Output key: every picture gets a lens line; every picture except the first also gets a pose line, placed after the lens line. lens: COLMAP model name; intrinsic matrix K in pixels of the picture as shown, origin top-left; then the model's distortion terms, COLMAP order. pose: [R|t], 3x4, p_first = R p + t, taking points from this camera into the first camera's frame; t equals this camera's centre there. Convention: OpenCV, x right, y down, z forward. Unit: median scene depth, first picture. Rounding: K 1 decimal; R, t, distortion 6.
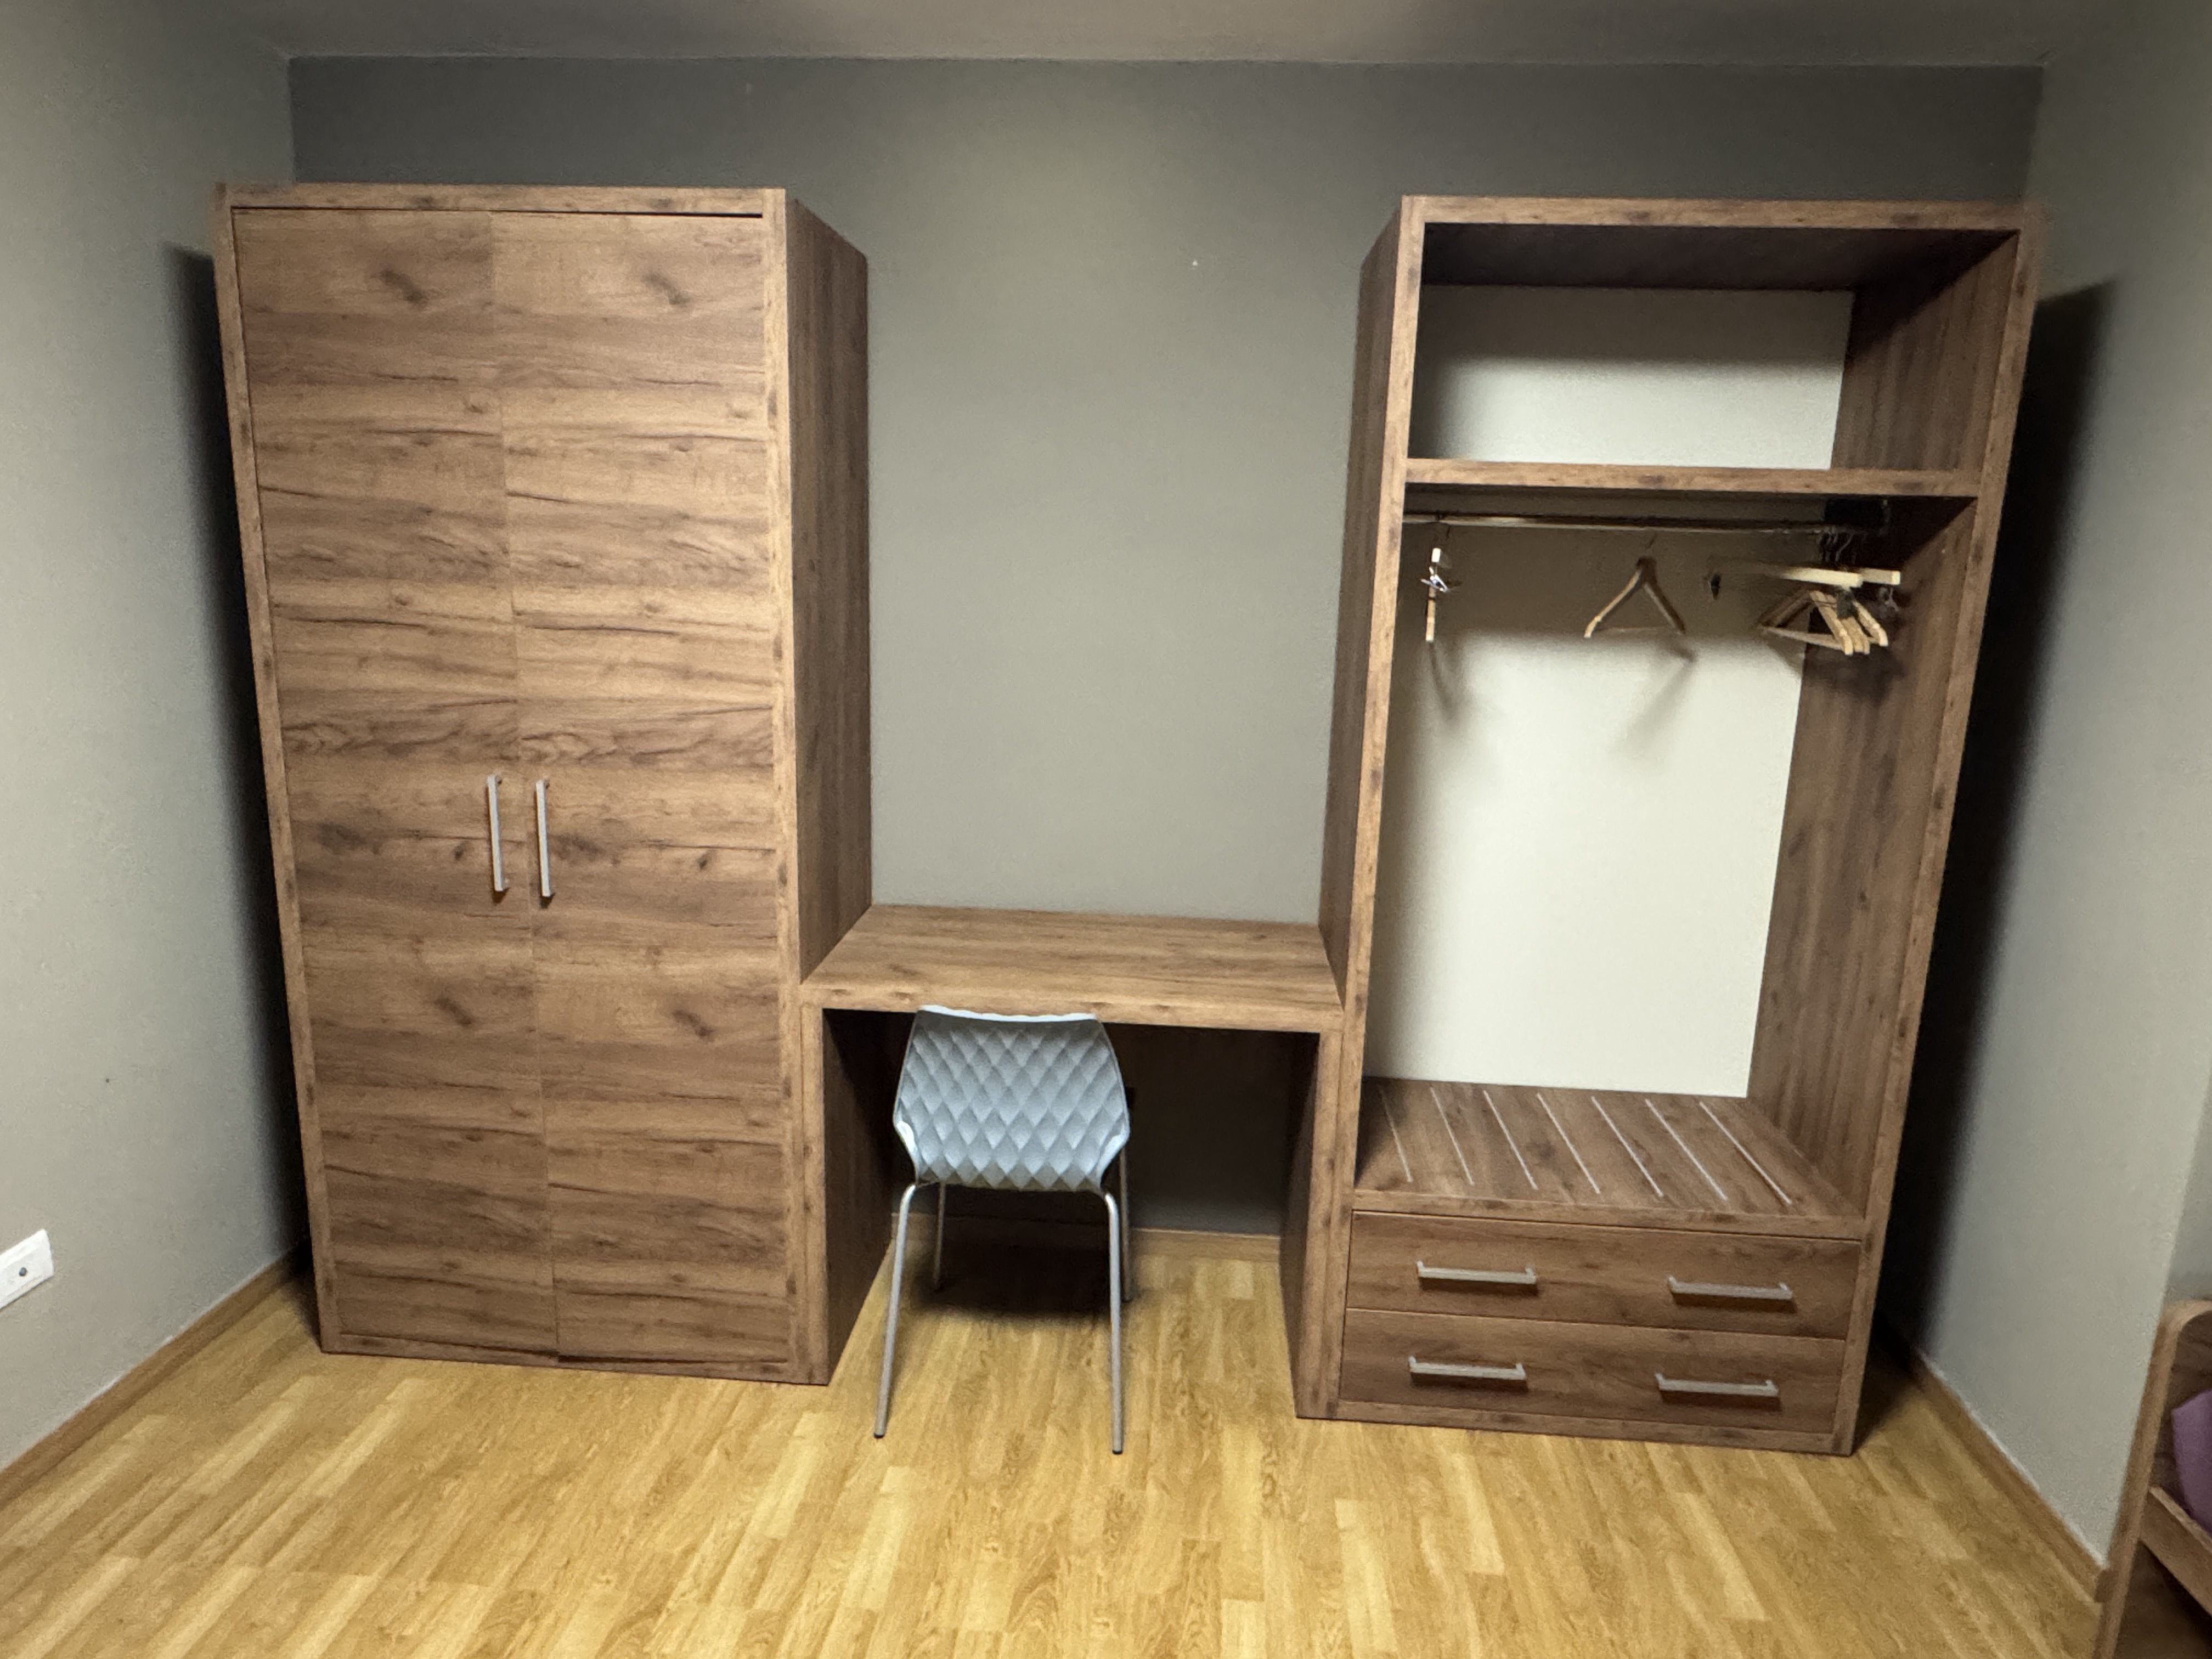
lens RADIAL K [[1330.4, 0, 1096.8], [0, 1330.4, 845.6], [0, 0, 1]] dist [-0.004006, -0.000484]
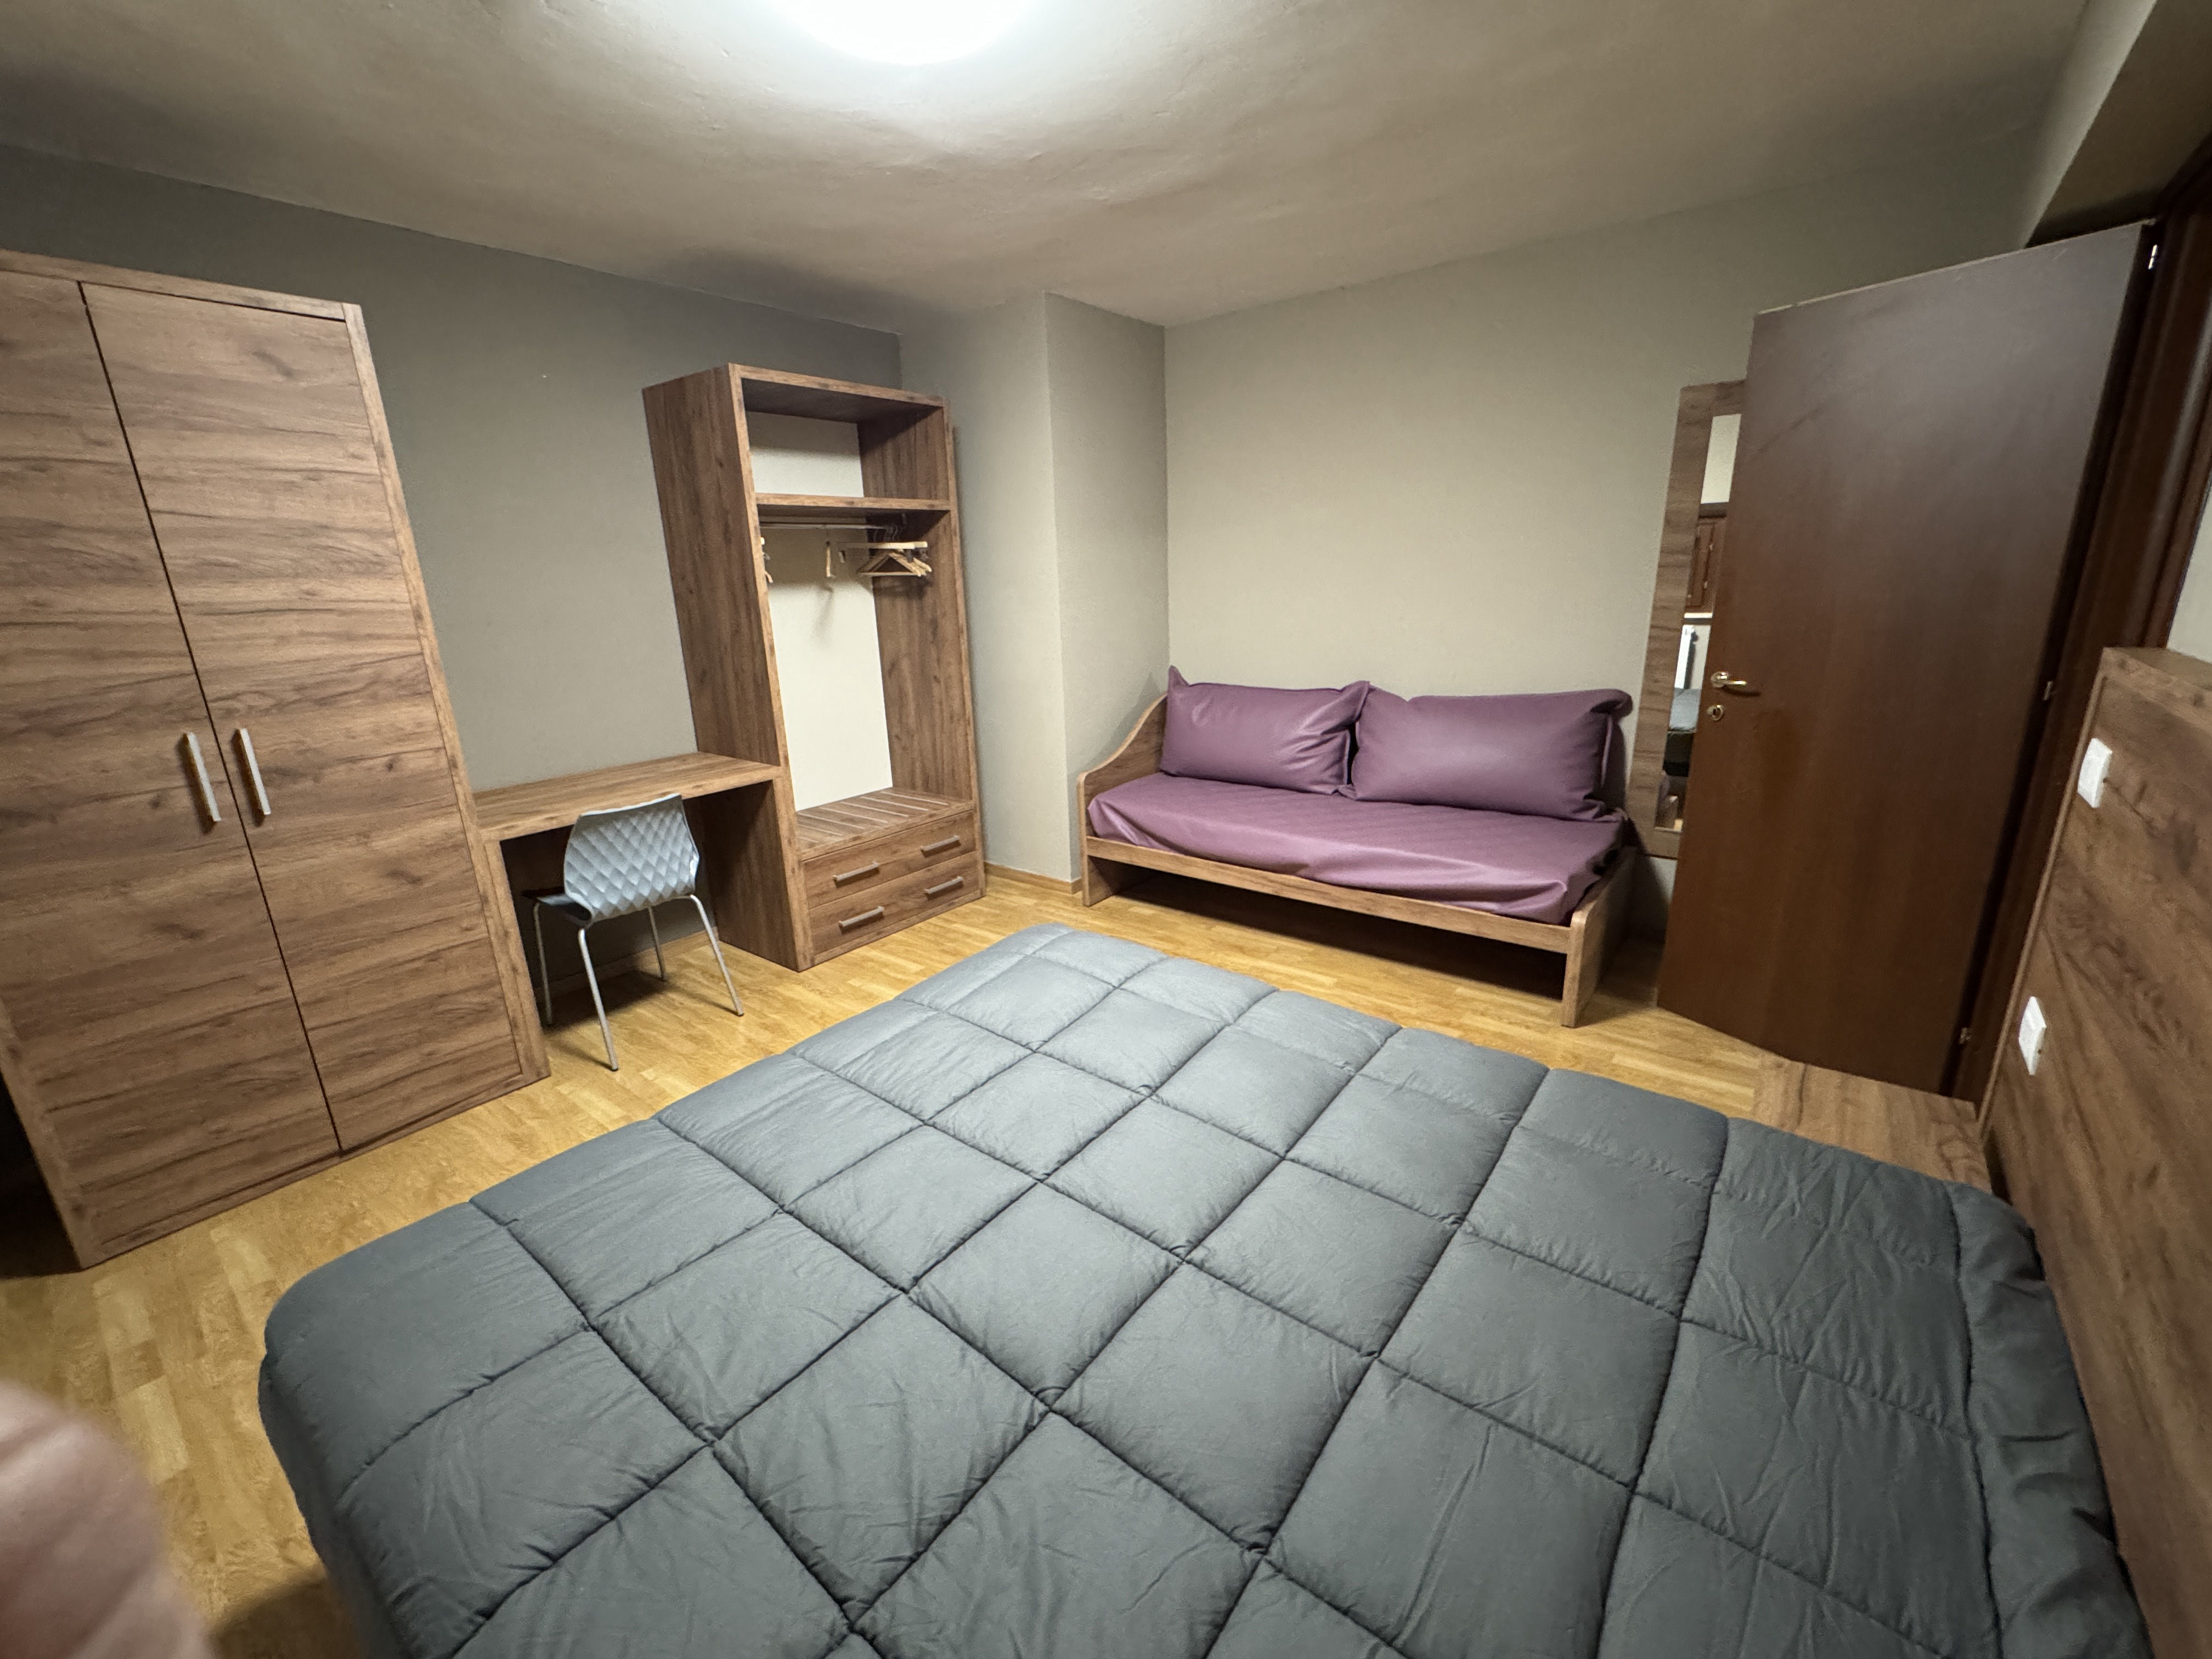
lens RADIAL K [[915.6, 0, 1101.7], [0, 915.6, 823.4], [0, 0, 1]] dist [-0.001304, -0.000254]
pose [[0.554212, -0.271653, 0.786799, -0.676387], [0.214926, 0.959895, 0.180025, 0.061369], [-0.804149, 0.069331, 0.590371, -0.232533]]
